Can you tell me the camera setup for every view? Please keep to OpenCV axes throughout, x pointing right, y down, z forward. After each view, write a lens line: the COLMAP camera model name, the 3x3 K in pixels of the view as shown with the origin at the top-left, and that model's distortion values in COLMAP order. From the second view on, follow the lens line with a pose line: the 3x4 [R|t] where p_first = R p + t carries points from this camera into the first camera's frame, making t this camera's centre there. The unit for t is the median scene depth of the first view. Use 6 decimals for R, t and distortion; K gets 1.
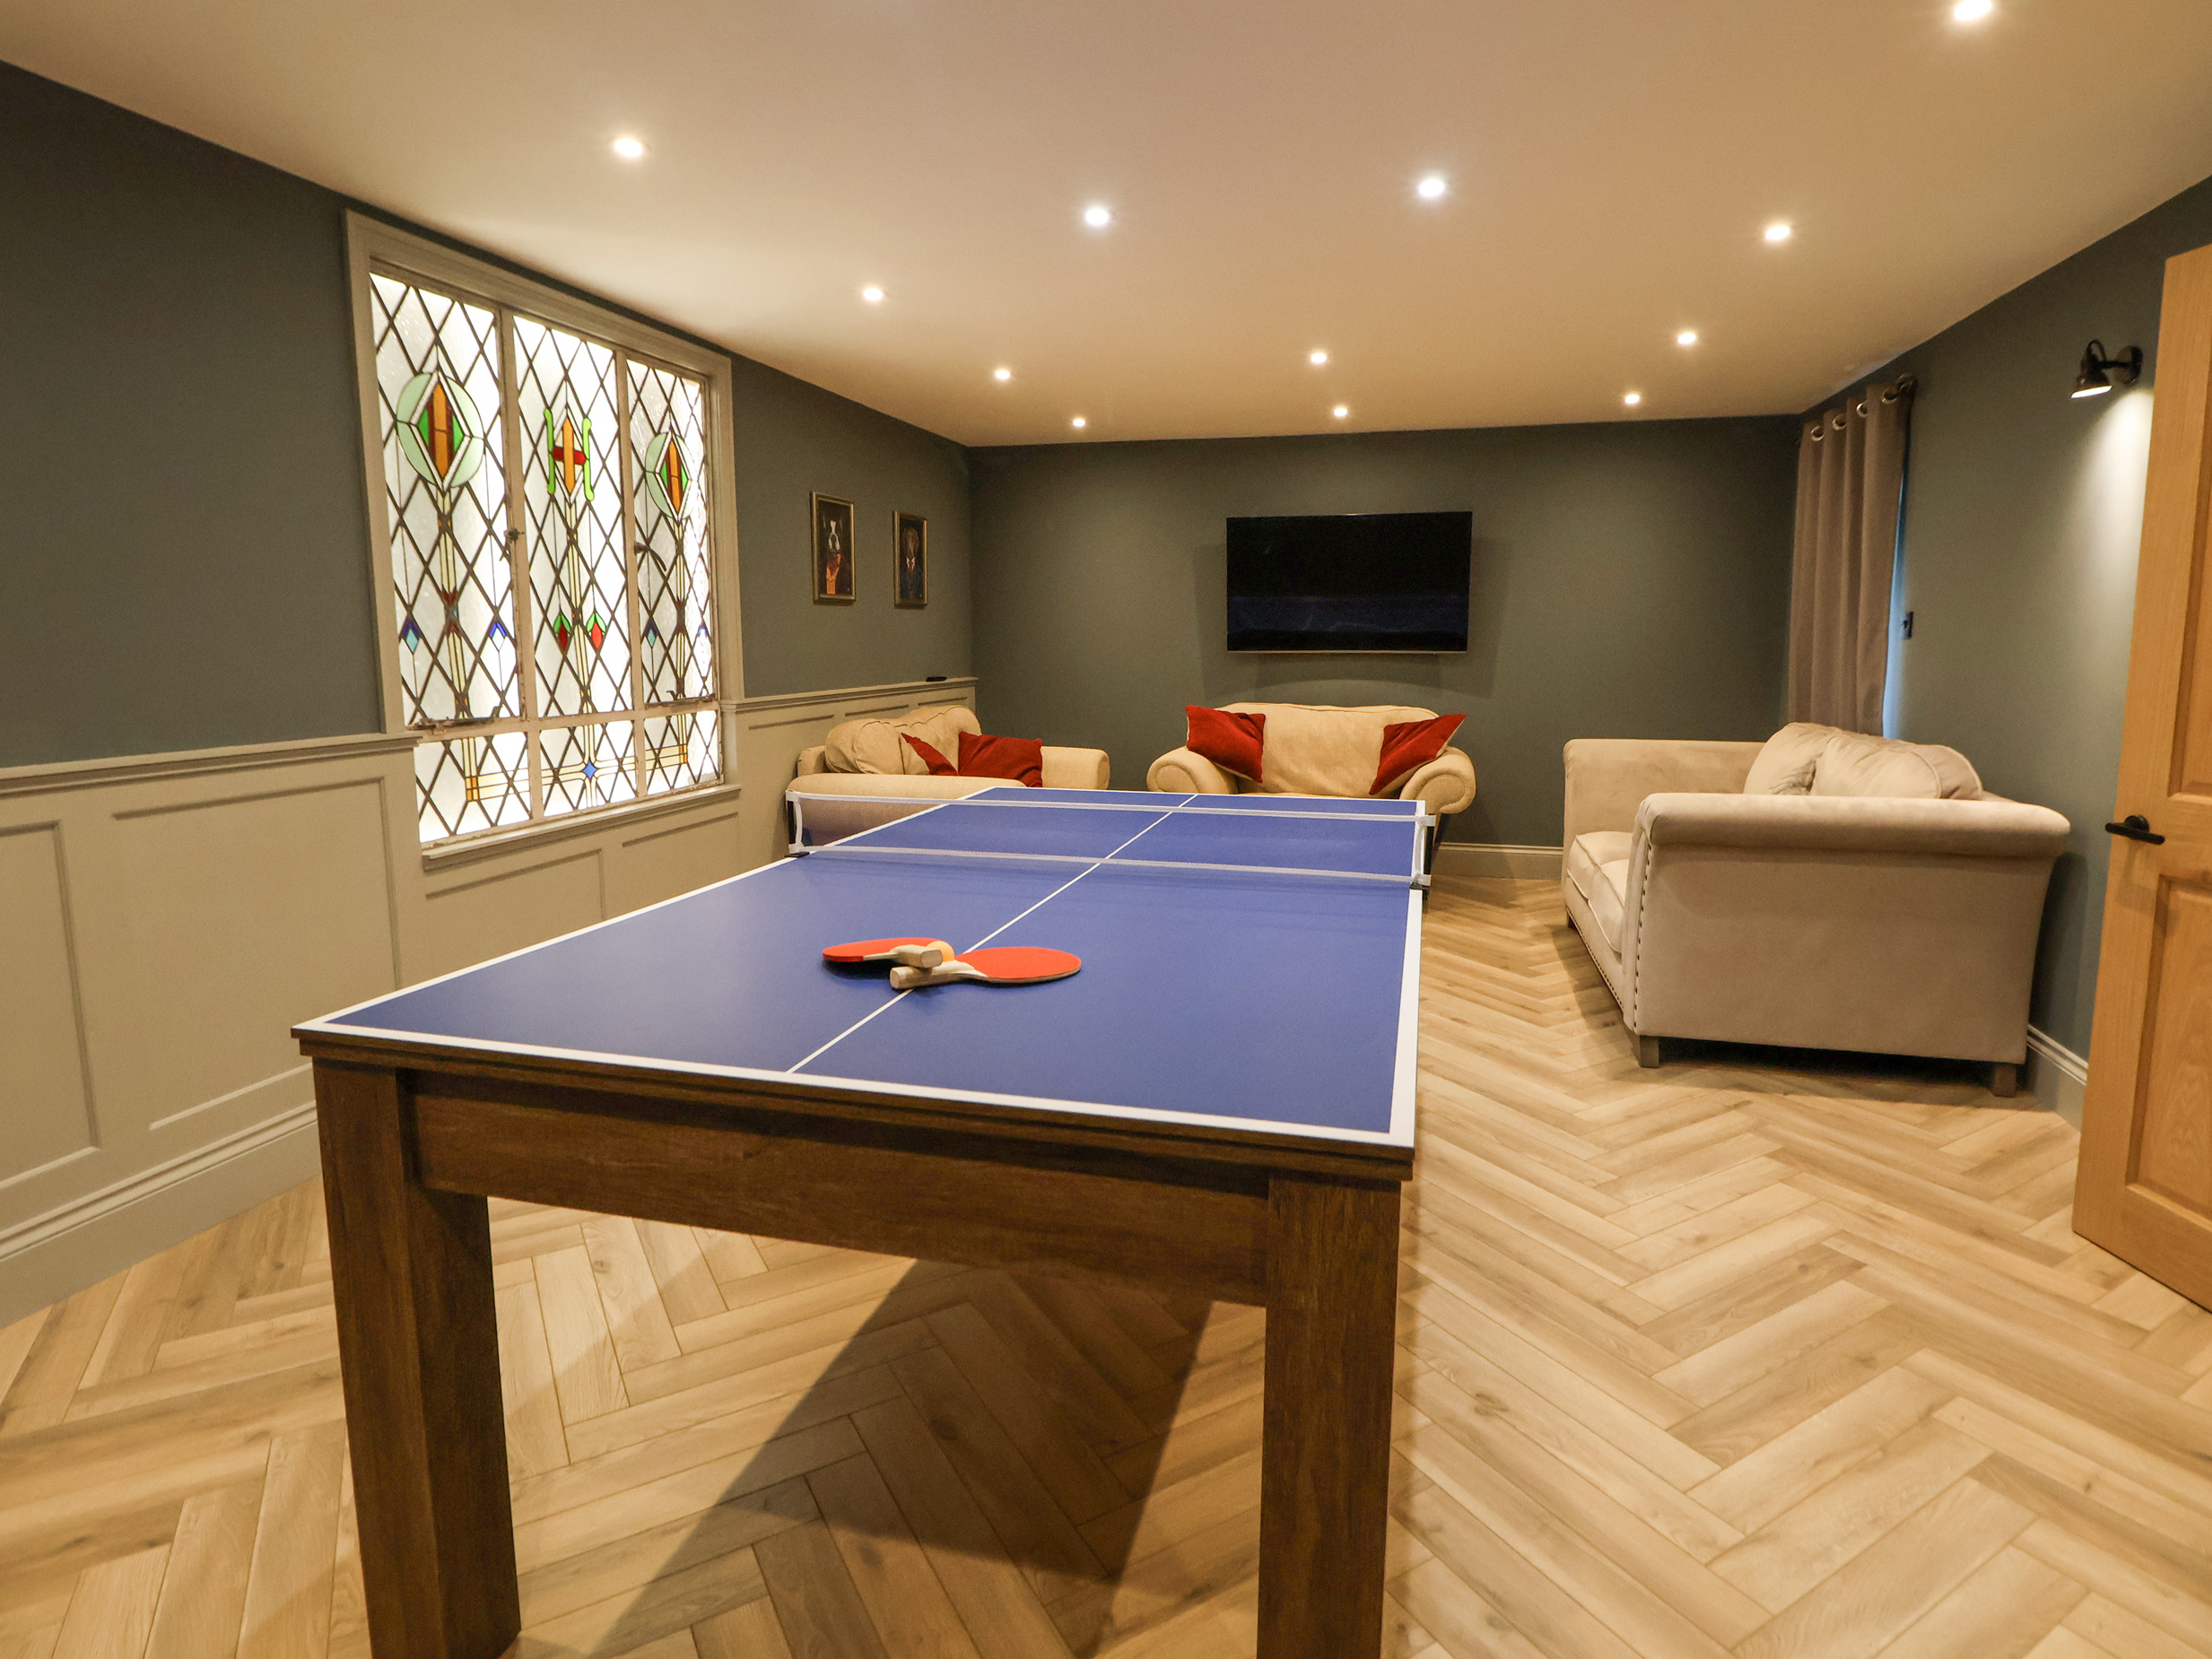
lens RADIAL K [[1154.4, 0, 1133.8], [0, 1154.4, 787.8], [0, 0, 1]] dist [-0.001215, -0.010081]
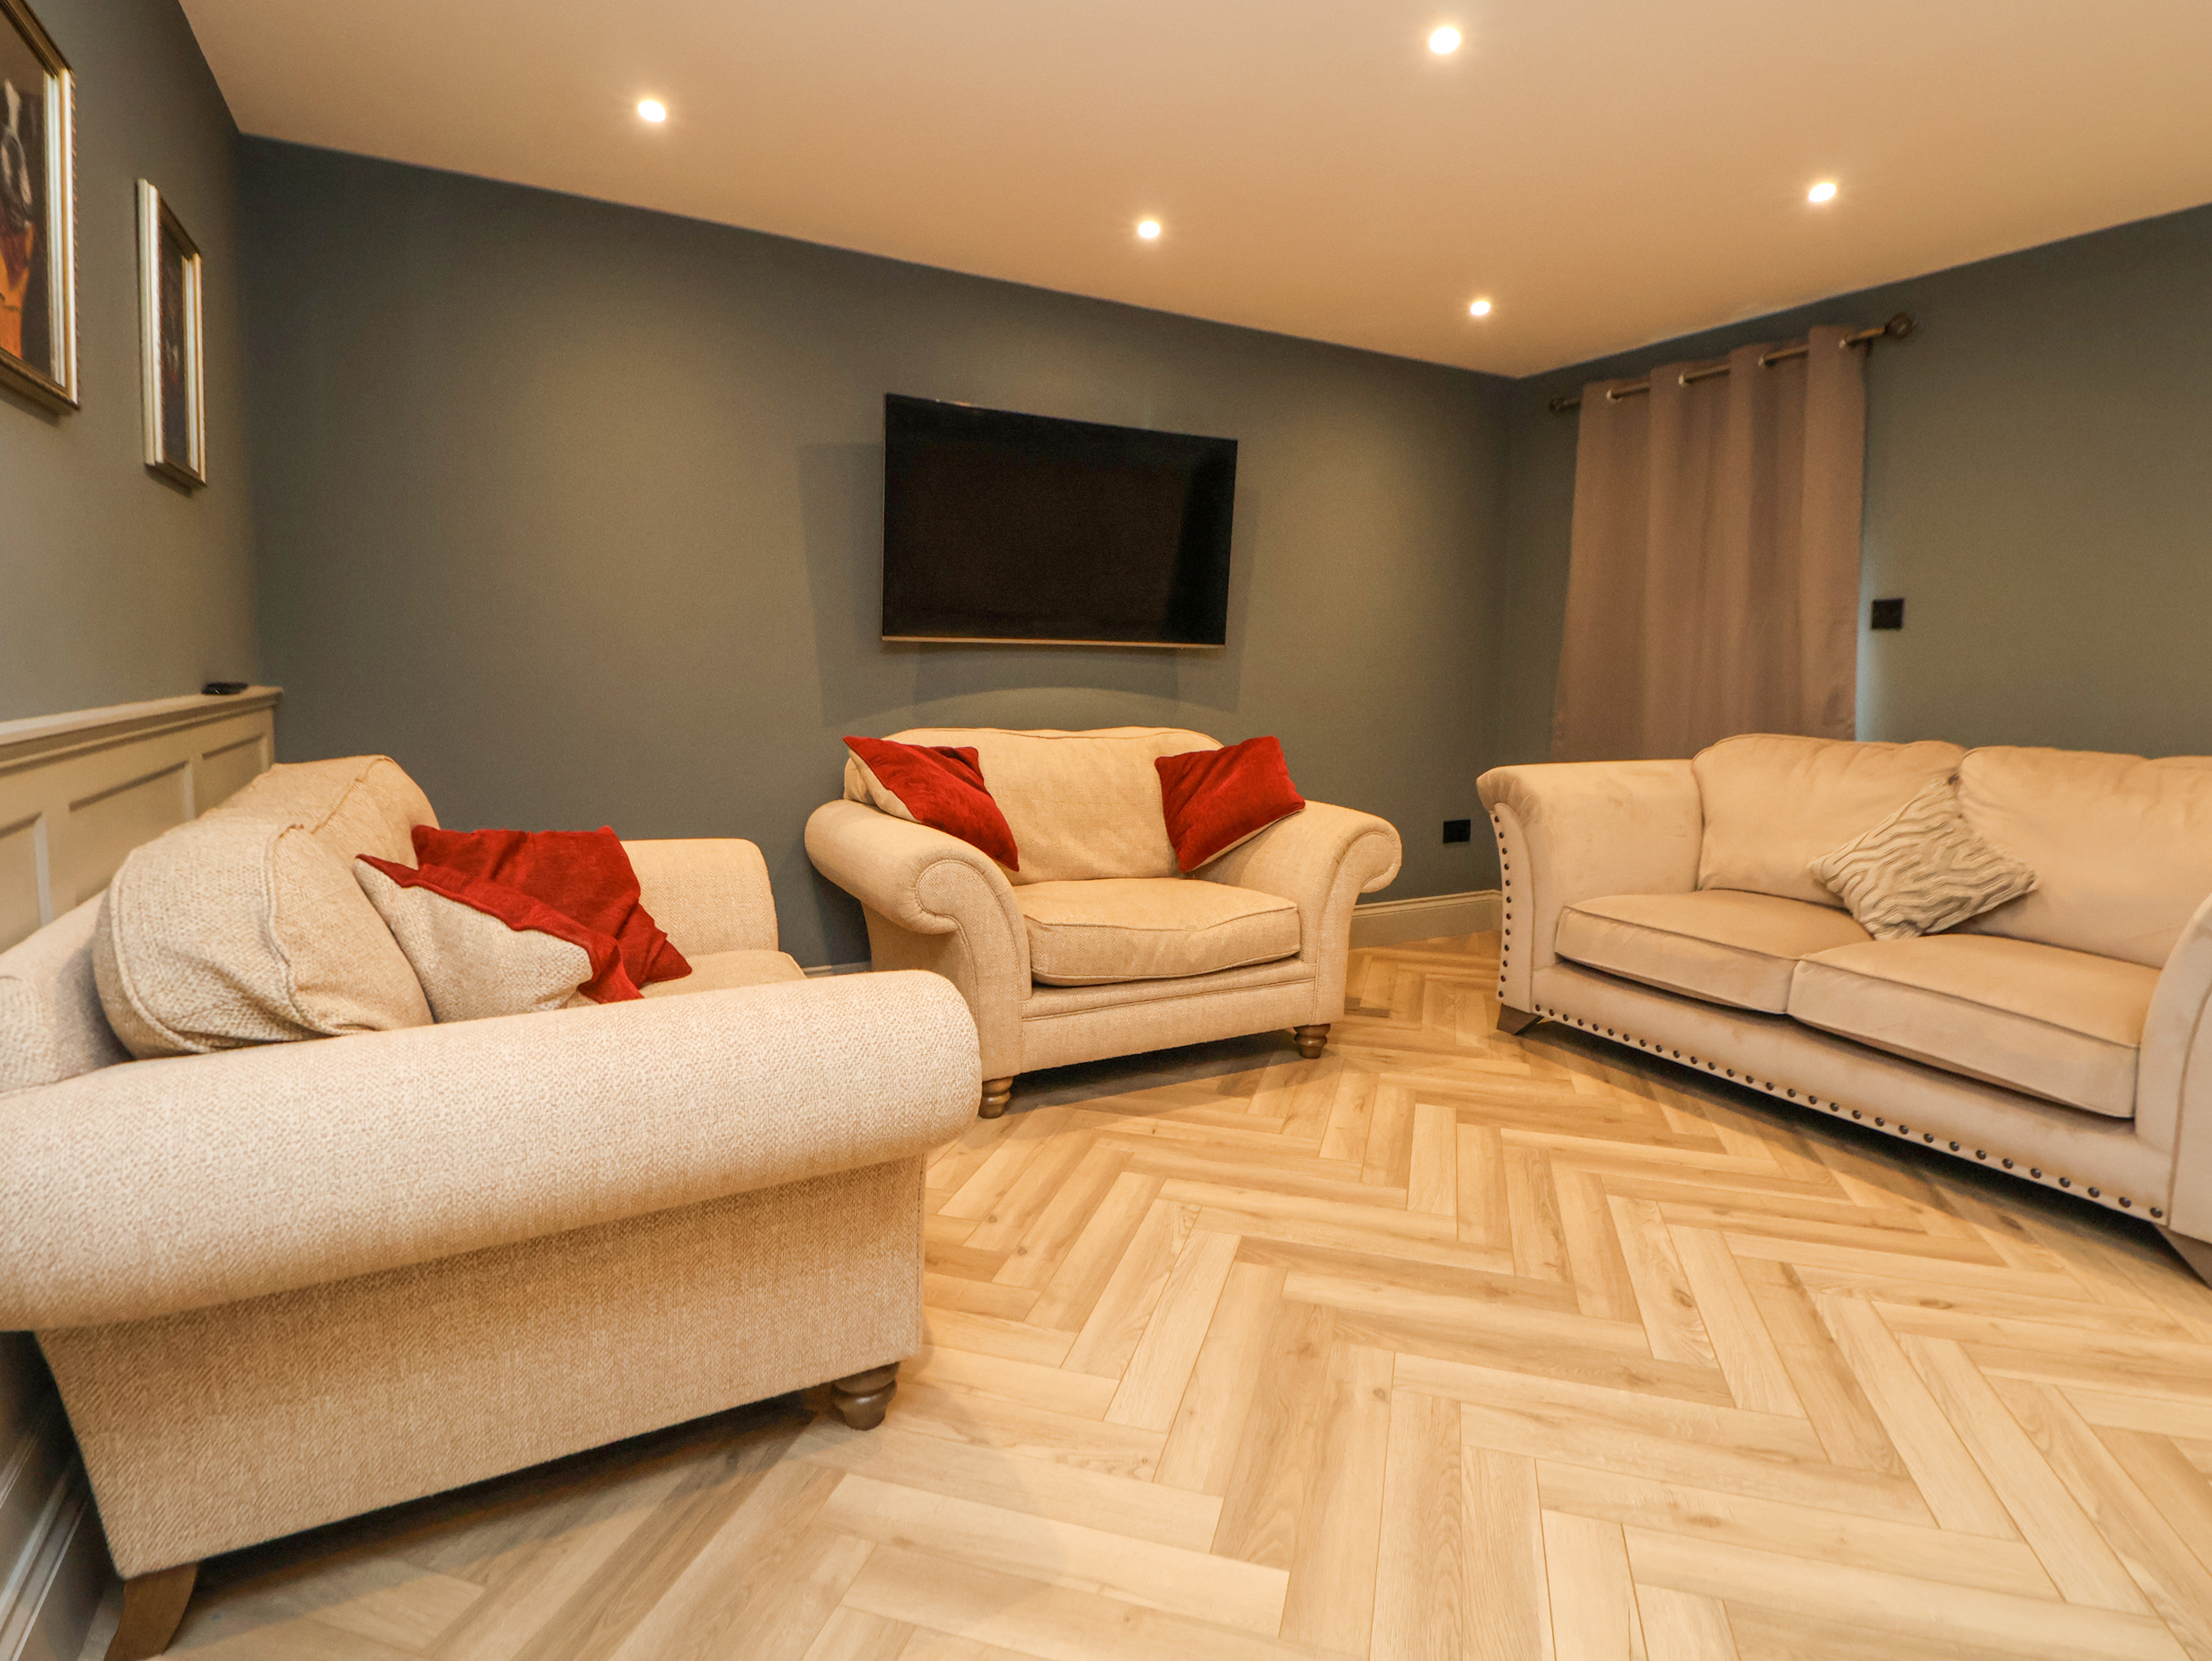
lens RADIAL K [[1123.5, 0, 1108.0], [0, 1123.5, 749.5], [0, 0, 1]] dist [-0.016279, -0.000292]
pose [[0.725377, -0.035906, 0.687414, -0.413013], [0.071237, 0.997192, -0.023085, -0.085477], [-0.684655, 0.065715, 0.725899, 1.050239]]
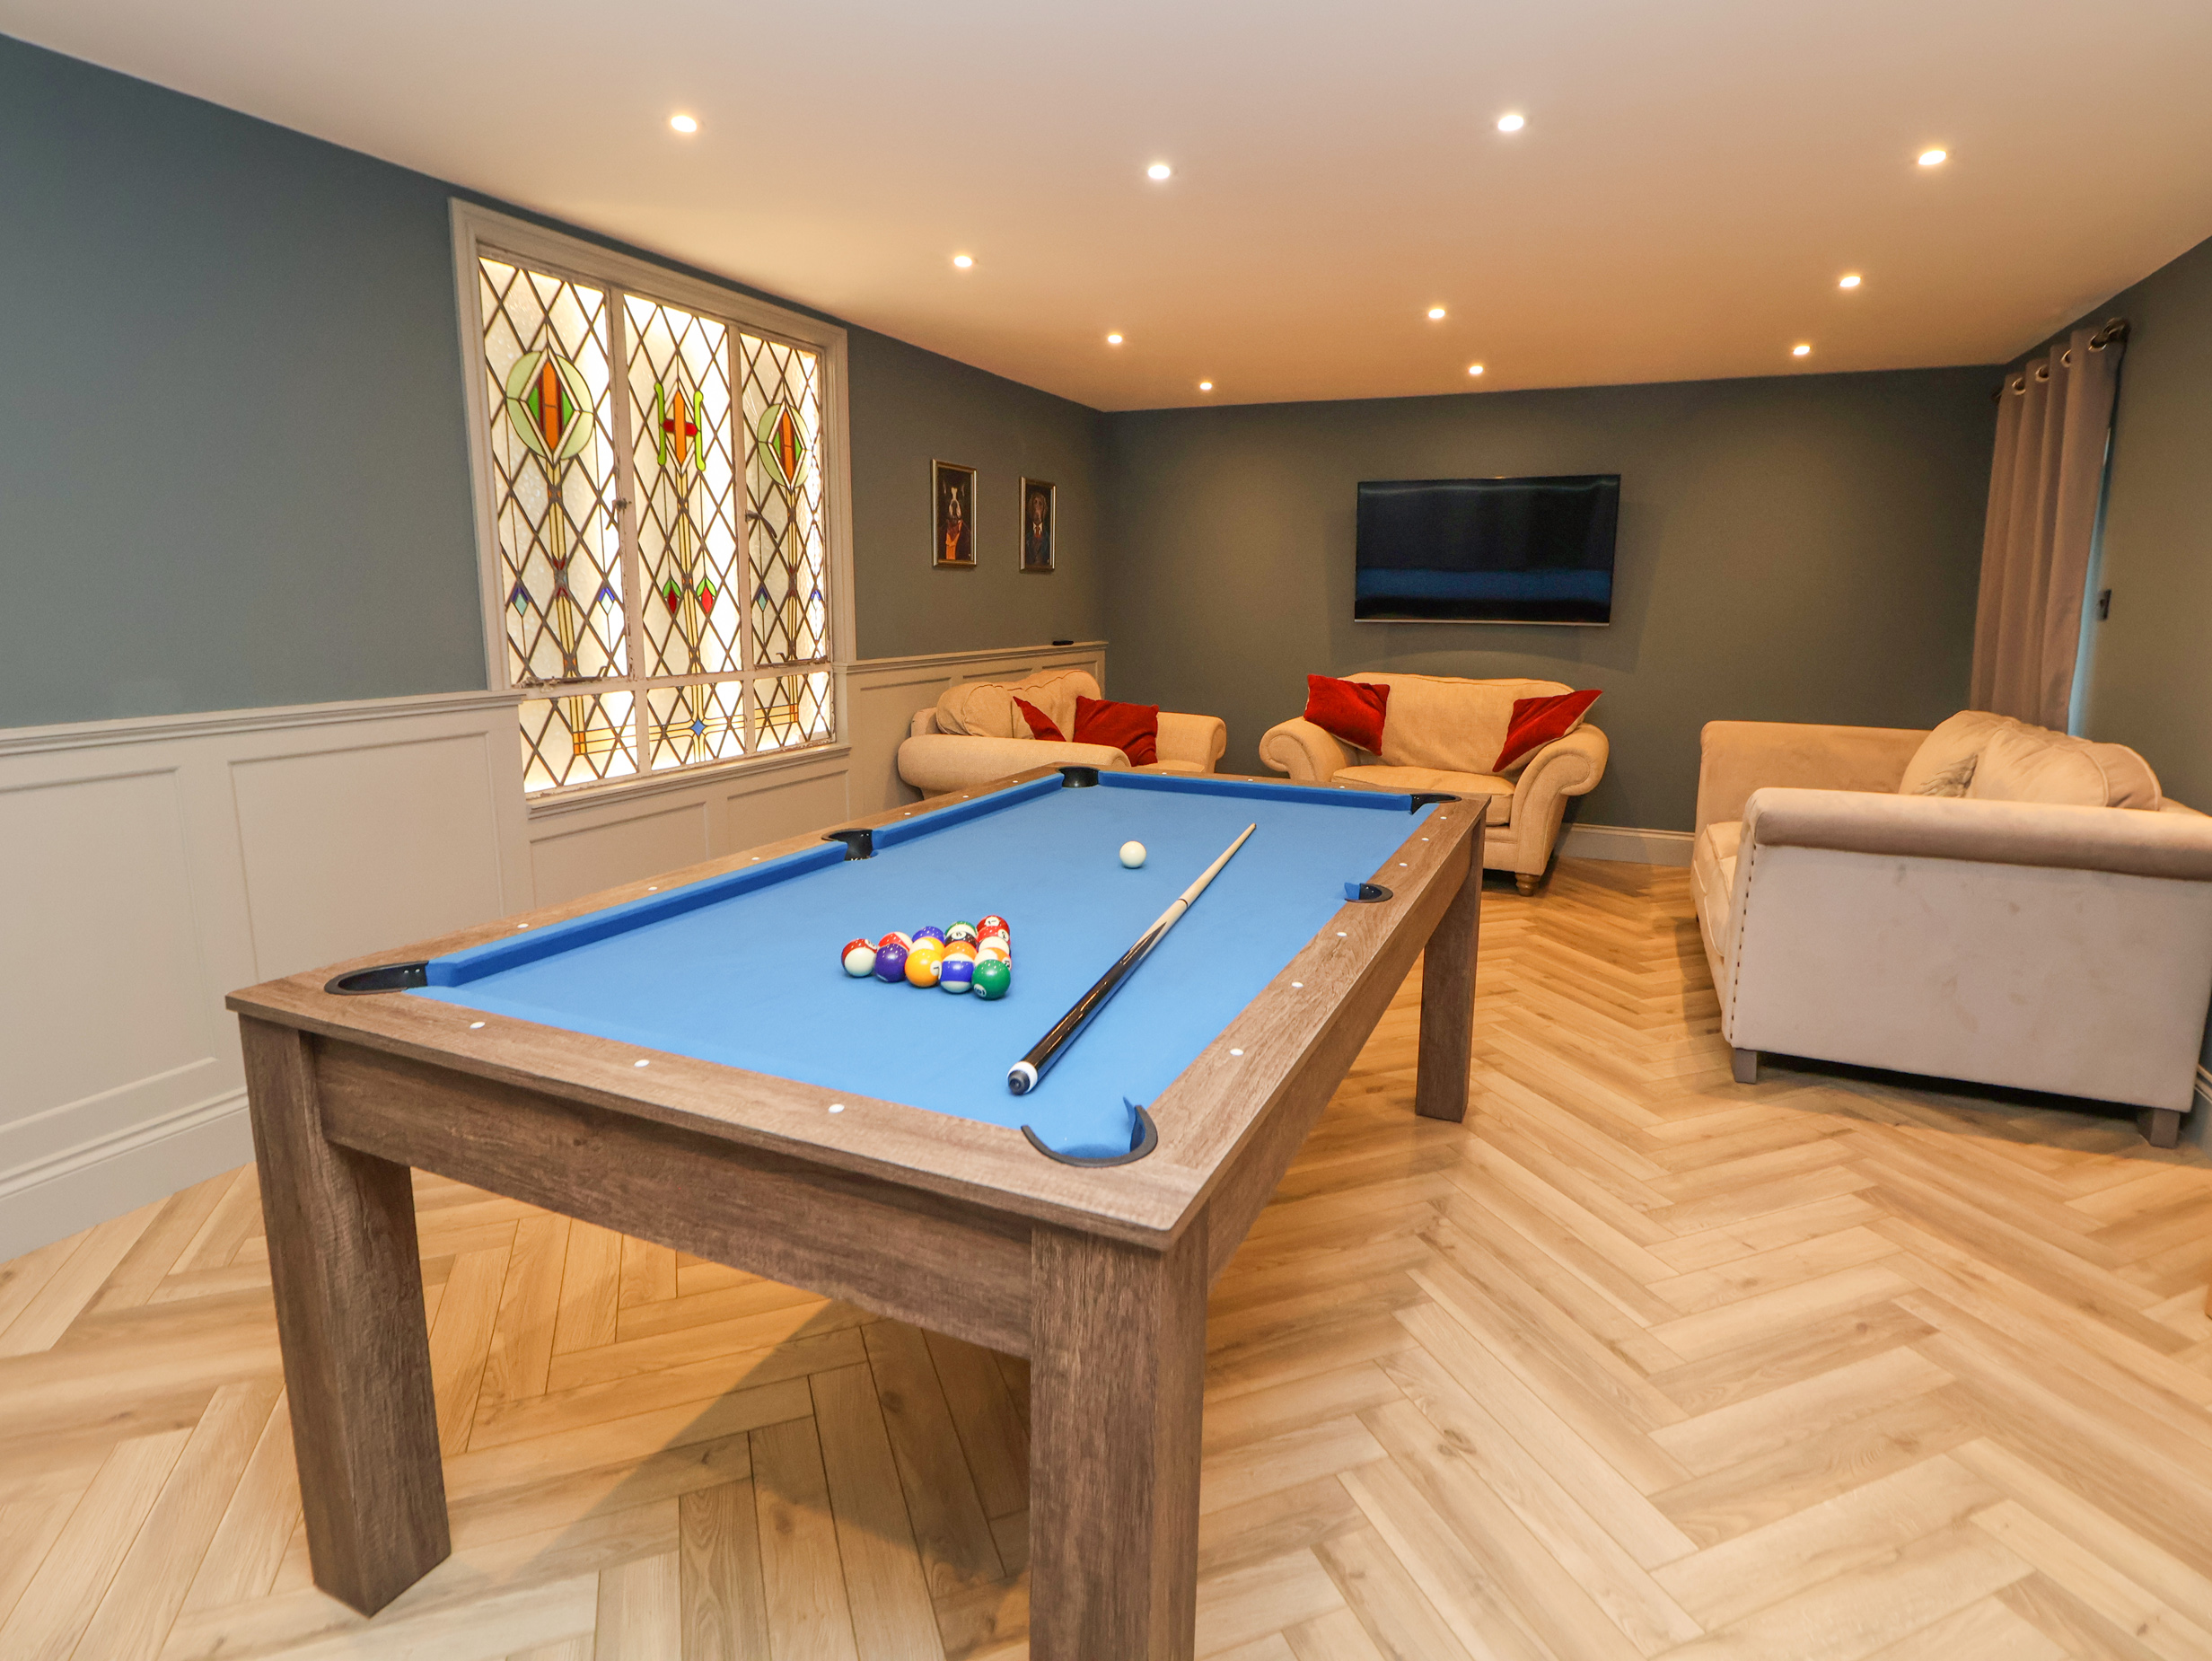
lens RADIAL K [[1126.6, 0, 1142.7], [0, 1126.6, 787.9], [0, 0, 1]] dist [-0.002547, -0.009261]
pose [[0.987585, 0.037084, -0.152649, 0.106023], [-0.031337, 0.998713, 0.039880, -0.016020], [0.153931, -0.034601, 0.987476, 0.045383]]
